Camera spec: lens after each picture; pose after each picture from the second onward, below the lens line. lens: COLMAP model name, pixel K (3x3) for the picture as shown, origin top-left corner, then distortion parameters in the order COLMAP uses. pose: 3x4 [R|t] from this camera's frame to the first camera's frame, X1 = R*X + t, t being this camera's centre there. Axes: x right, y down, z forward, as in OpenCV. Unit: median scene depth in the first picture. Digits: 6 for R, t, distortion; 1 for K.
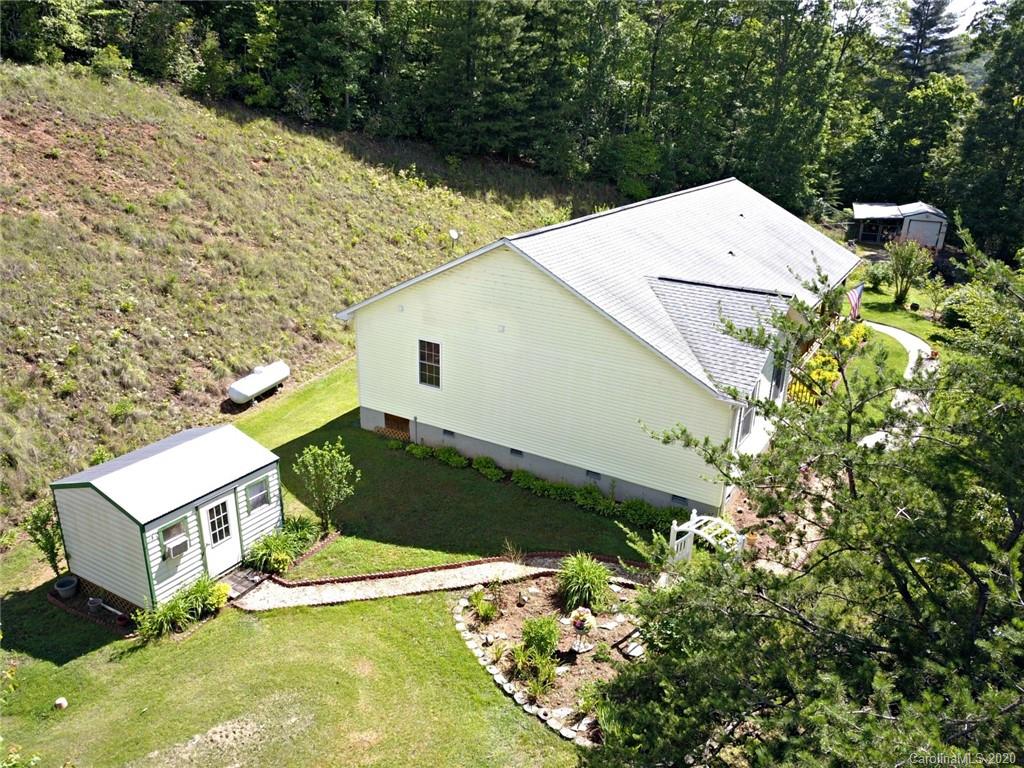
lens RADIAL K [[796.5, 0, 508.5], [0, 796.5, 399.4], [0, 0, 1]] dist [-0.011056, 0.012350]
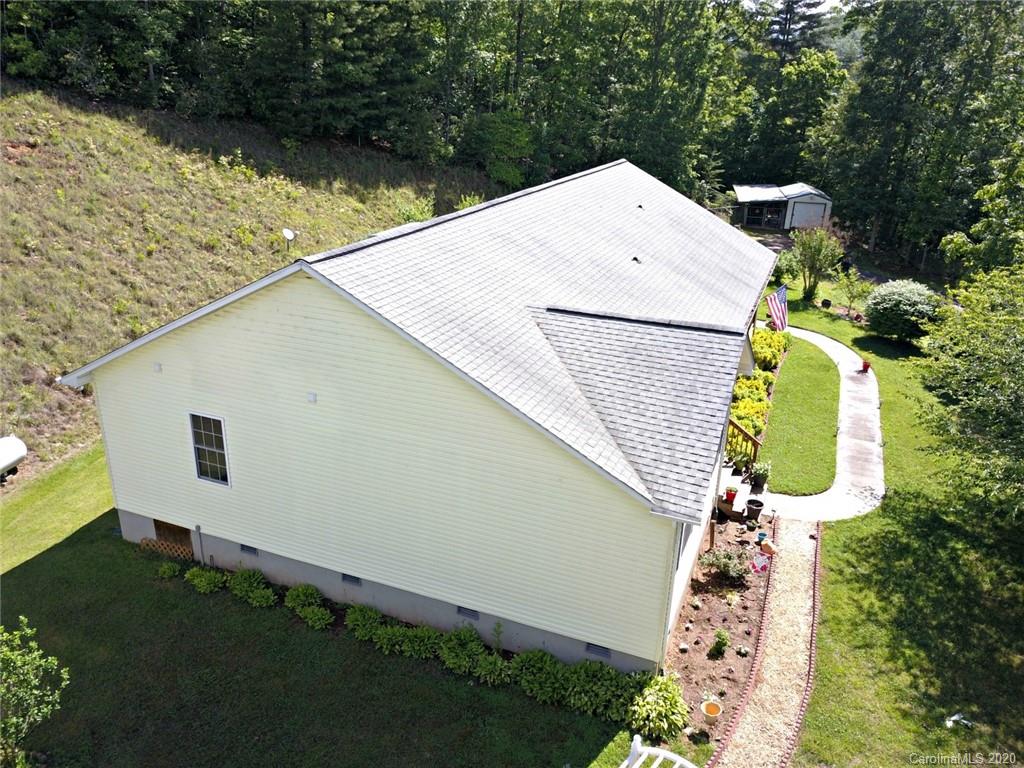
lens RADIAL K [[796.5, 0, 508.5], [0, 796.5, 399.4], [0, 0, 1]] dist [-0.011056, 0.012350]
pose [[0.987913, -0.057097, 0.144110, 0.022806], [0.054640, 0.998286, 0.020952, -0.038036], [-0.145059, -0.012824, 0.989340, 0.139410]]
